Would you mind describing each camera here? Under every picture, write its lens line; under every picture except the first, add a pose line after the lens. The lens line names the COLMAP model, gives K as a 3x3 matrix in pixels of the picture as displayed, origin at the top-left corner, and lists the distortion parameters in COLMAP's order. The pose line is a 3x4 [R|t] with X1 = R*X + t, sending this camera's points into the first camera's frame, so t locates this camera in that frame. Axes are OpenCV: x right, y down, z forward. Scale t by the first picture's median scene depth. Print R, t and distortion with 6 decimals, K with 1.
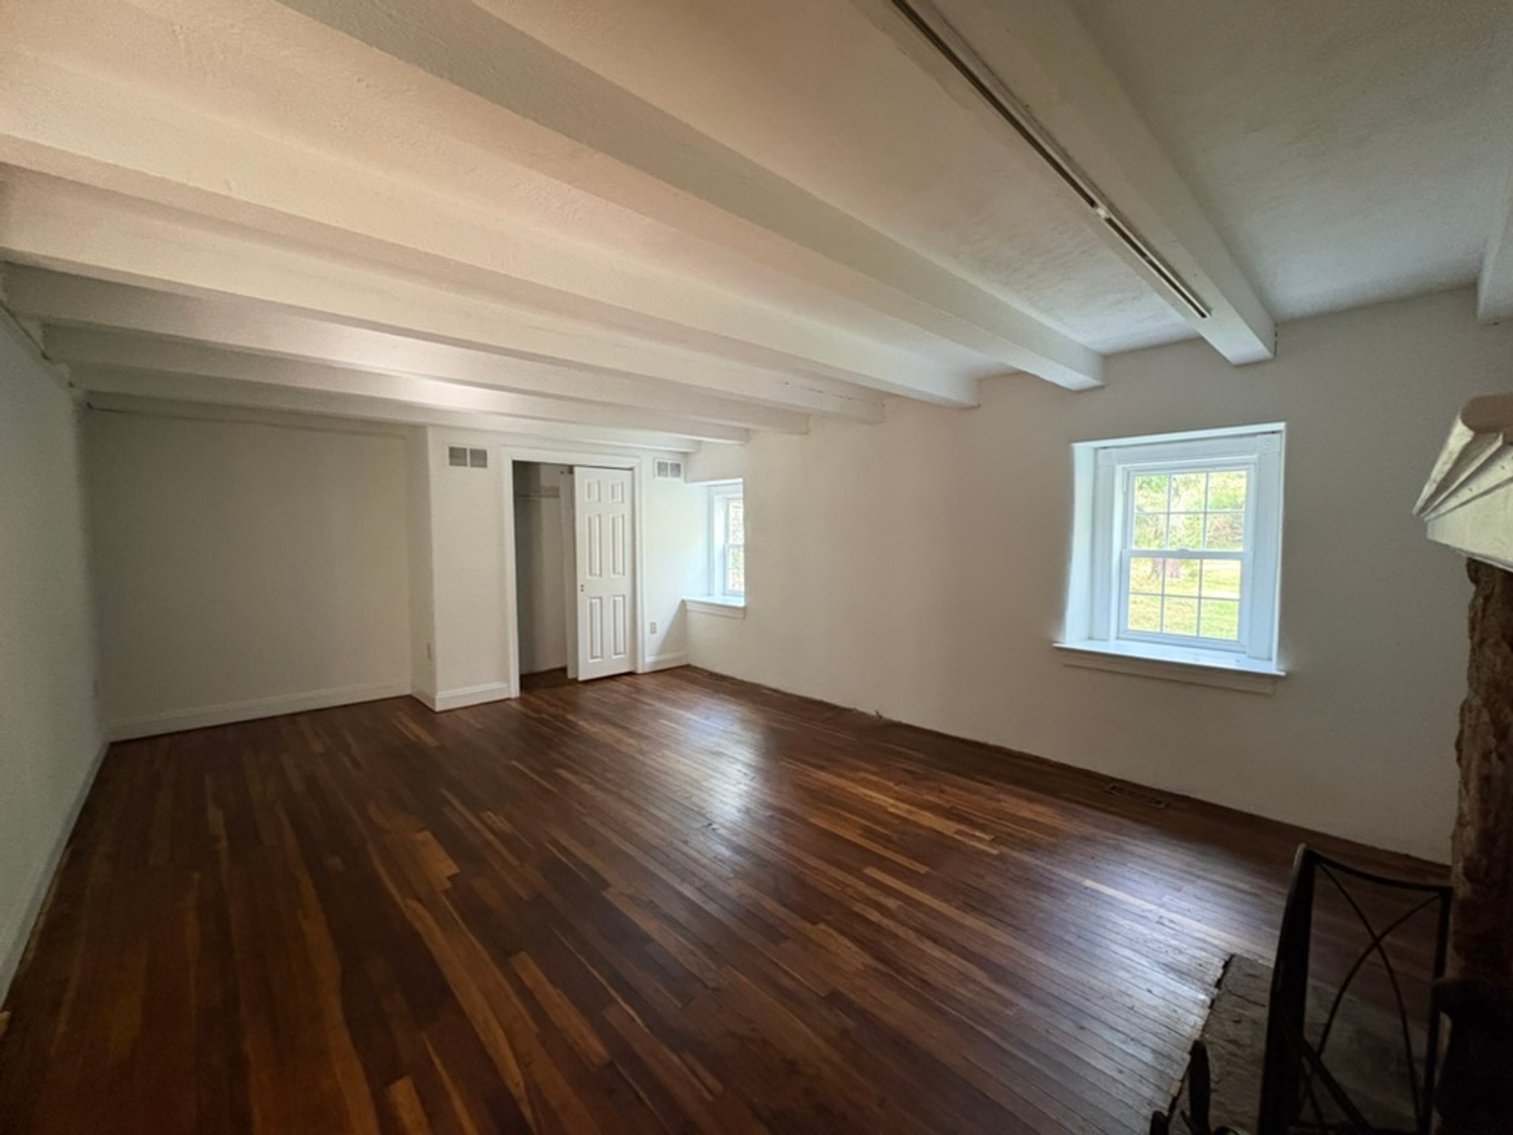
lens RADIAL K [[586.4, 0, 759.0], [0, 586.4, 569.0], [0, 0, 1]] dist [0.002741, 0.000026]
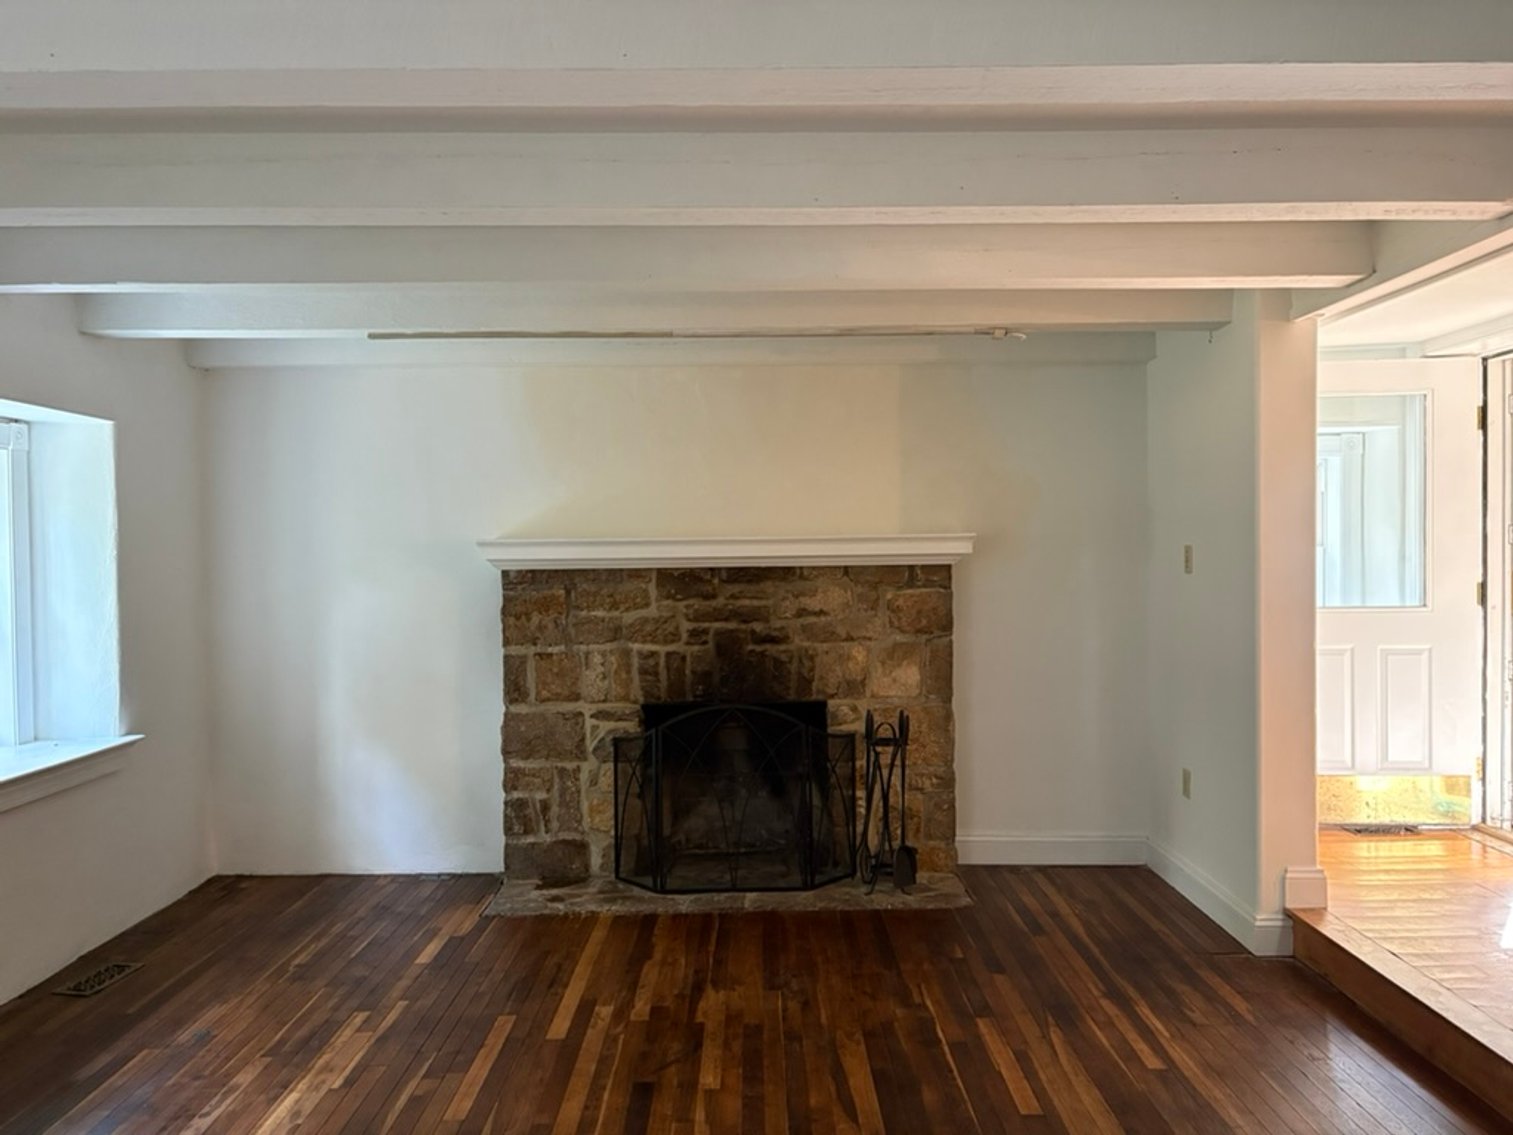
lens RADIAL K [[1097.0, 0, 758.5], [0, 1097.0, 565.4], [0, 0, 1]] dist [0.047975, -0.048075]
pose [[-0.718724, 0.004119, 0.695283, -0.973185], [0.055999, 0.997077, 0.051980, -0.107633], [-0.693037, 0.076294, -0.716854, 1.868391]]
